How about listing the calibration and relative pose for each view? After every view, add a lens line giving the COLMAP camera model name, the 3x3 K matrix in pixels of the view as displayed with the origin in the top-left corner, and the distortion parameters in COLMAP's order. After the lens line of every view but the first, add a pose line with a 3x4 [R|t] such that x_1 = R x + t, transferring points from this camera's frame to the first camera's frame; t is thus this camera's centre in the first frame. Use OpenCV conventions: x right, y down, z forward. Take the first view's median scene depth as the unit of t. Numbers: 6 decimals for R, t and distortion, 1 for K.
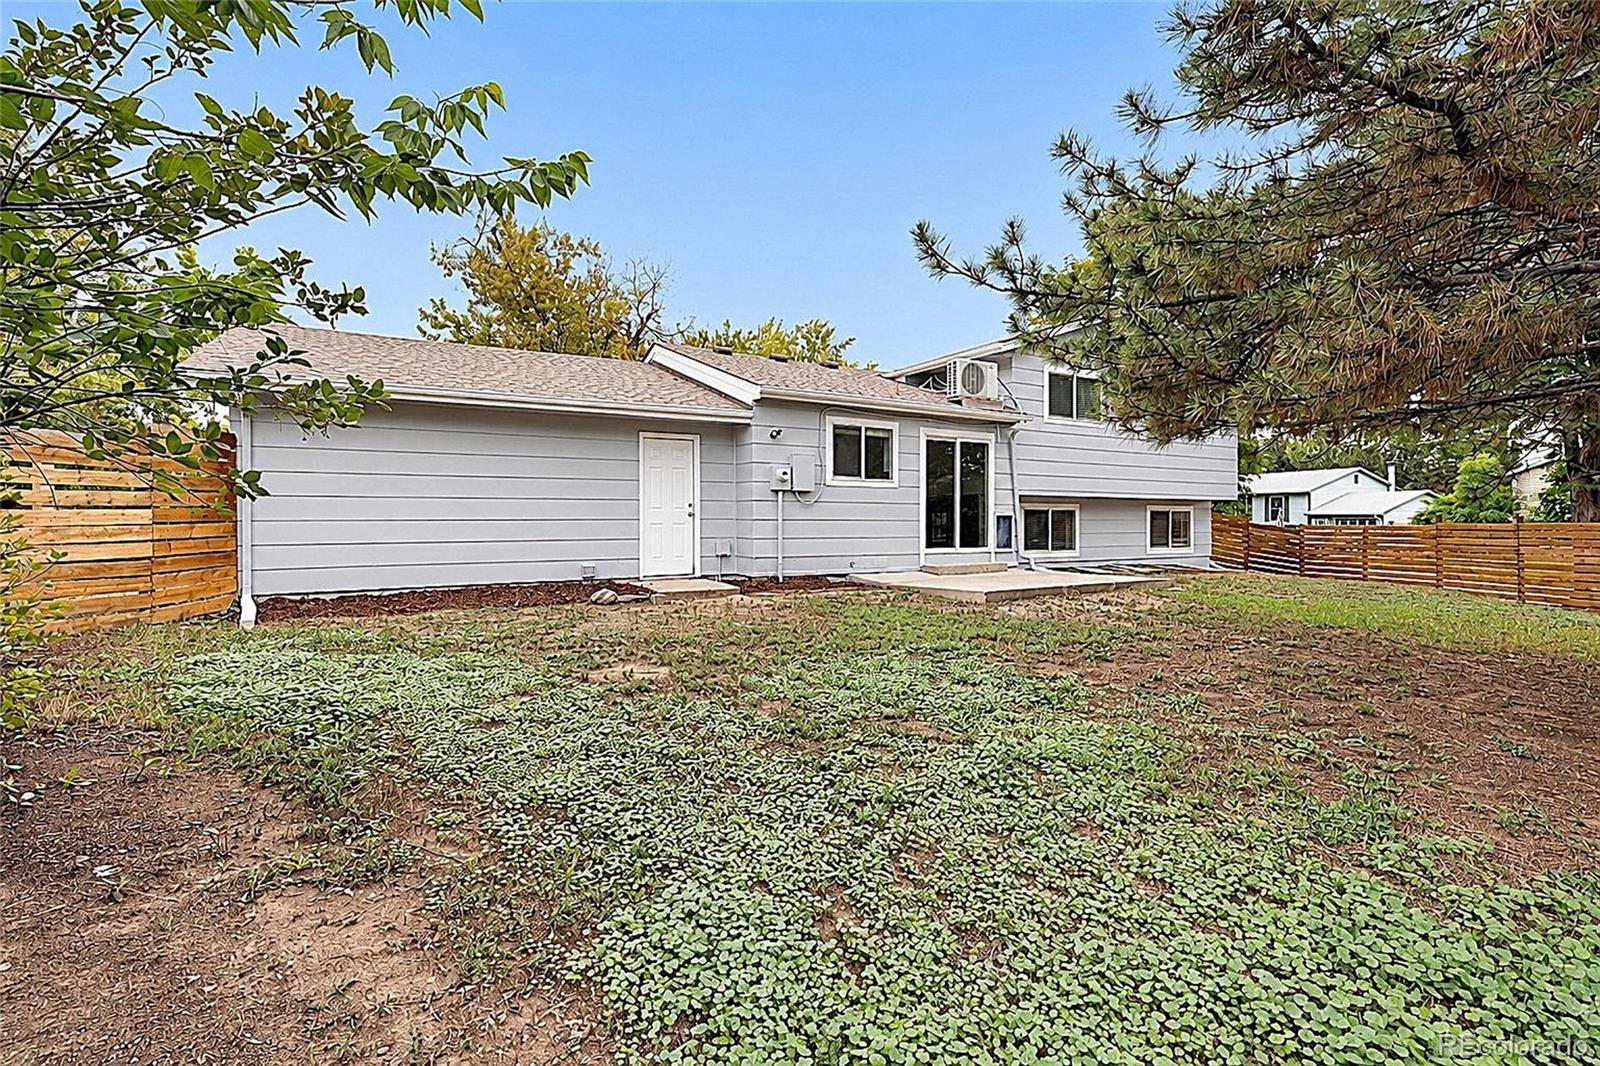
lens RADIAL K [[711.8, 0, 800.0], [0, 711.8, 533.0], [0, 0, 1]] dist [-0.000023, -0.000541]
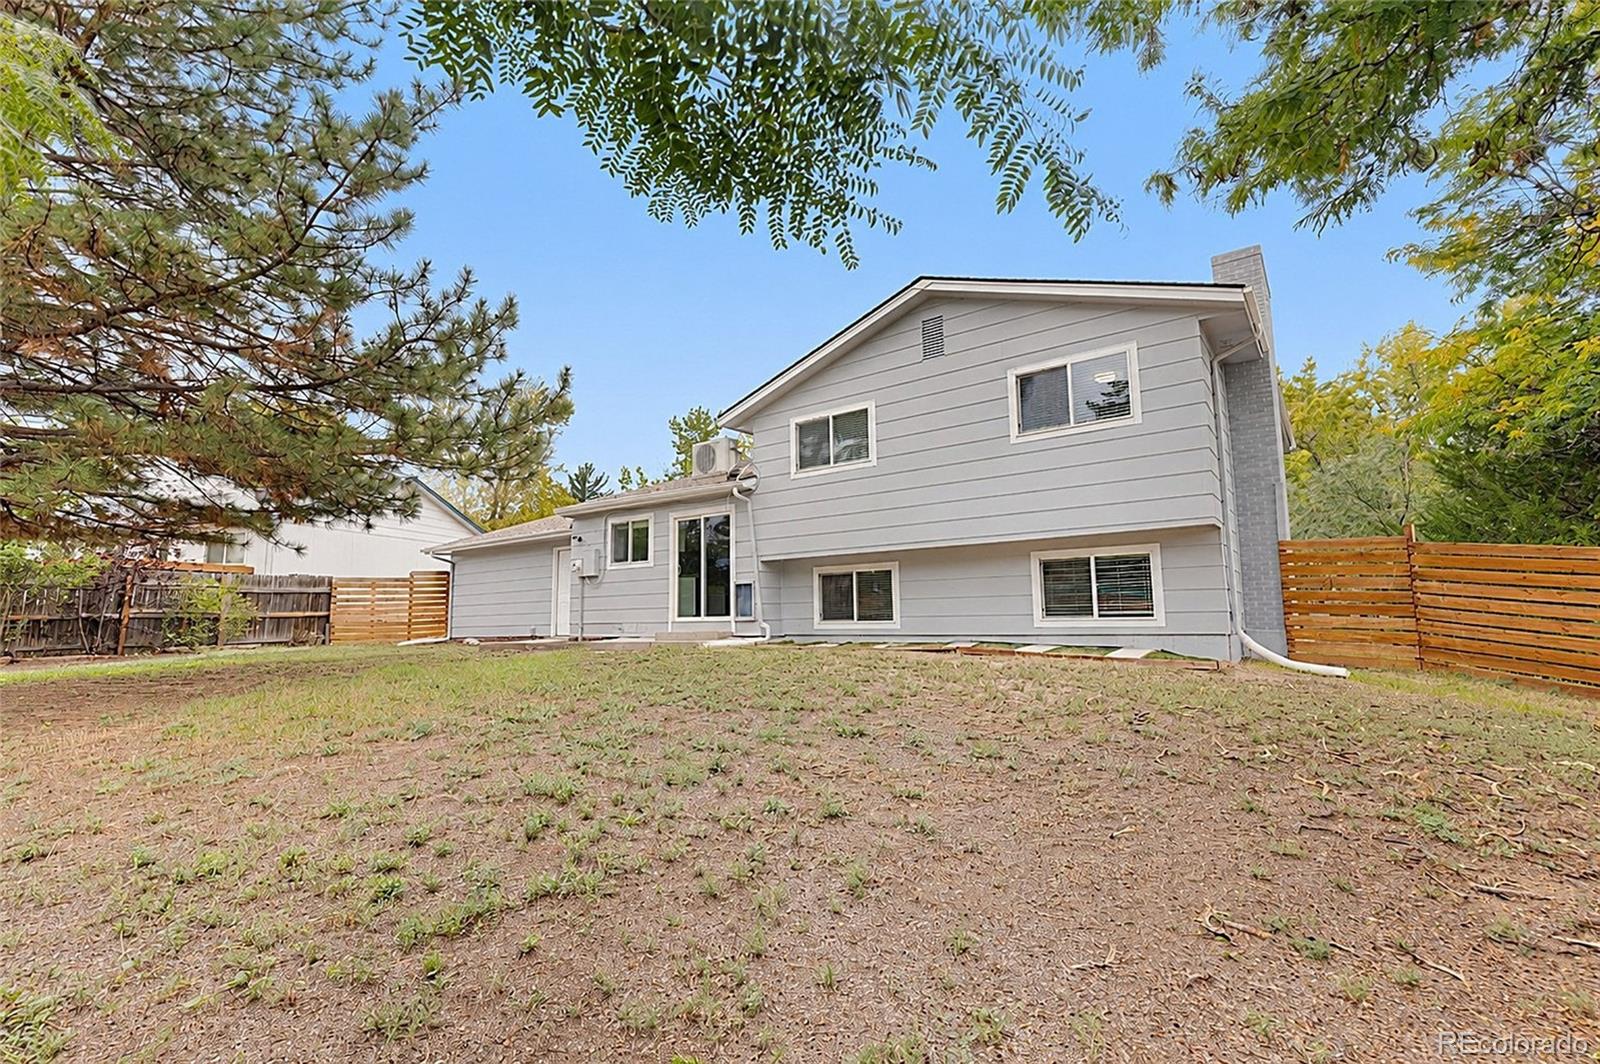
lens RADIAL K [[746.4, 0, 800.0], [0, 746.4, 532.0], [0, 0, 1]] dist [-0.000105, -0.000474]
pose [[0.412597, -0.124107, -0.902419, 1.401536], [-0.001489, 0.990582, -0.136913, 0.050727], [0.910912, 0.057834, 0.408527, 0.723875]]
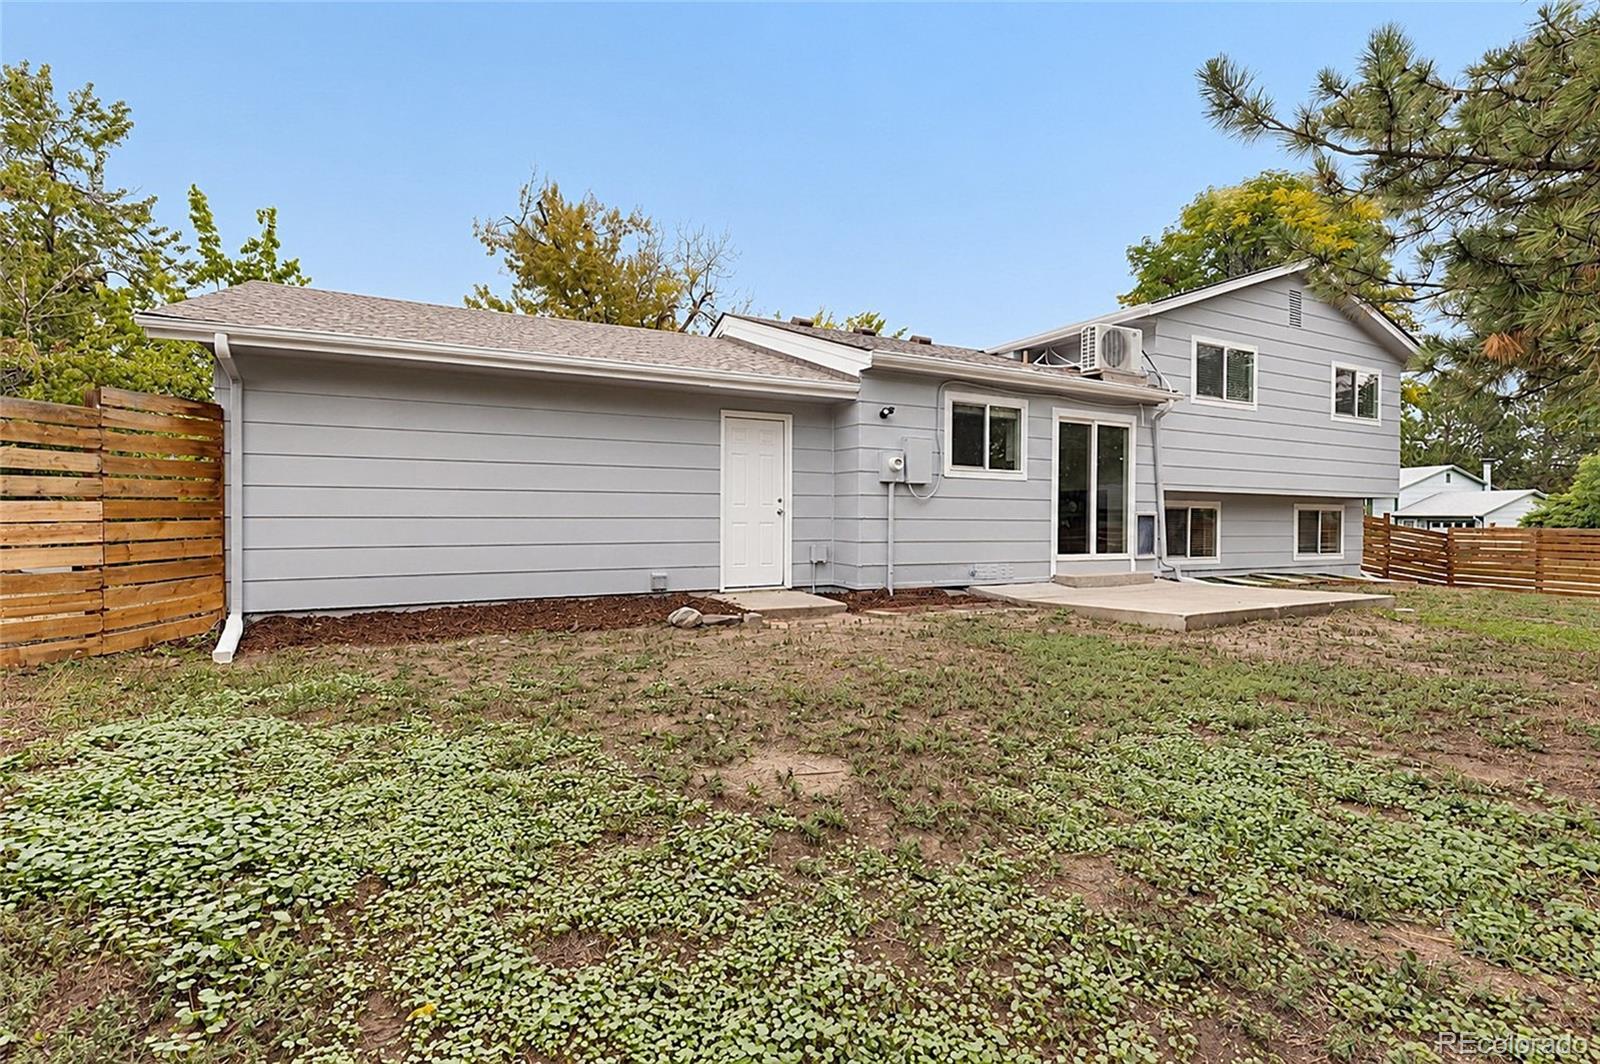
lens RADIAL K [[711.8, 0, 800.0], [0, 711.8, 532.0], [0, 0, 1]] dist [-0.000023, -0.000541]
pose [[0.998842, 0.004955, -0.047856, -0.085210], [-0.004967, 0.999988, -0.000139, -0.002937], [0.047855, 0.000377, 0.998854, 0.173288]]
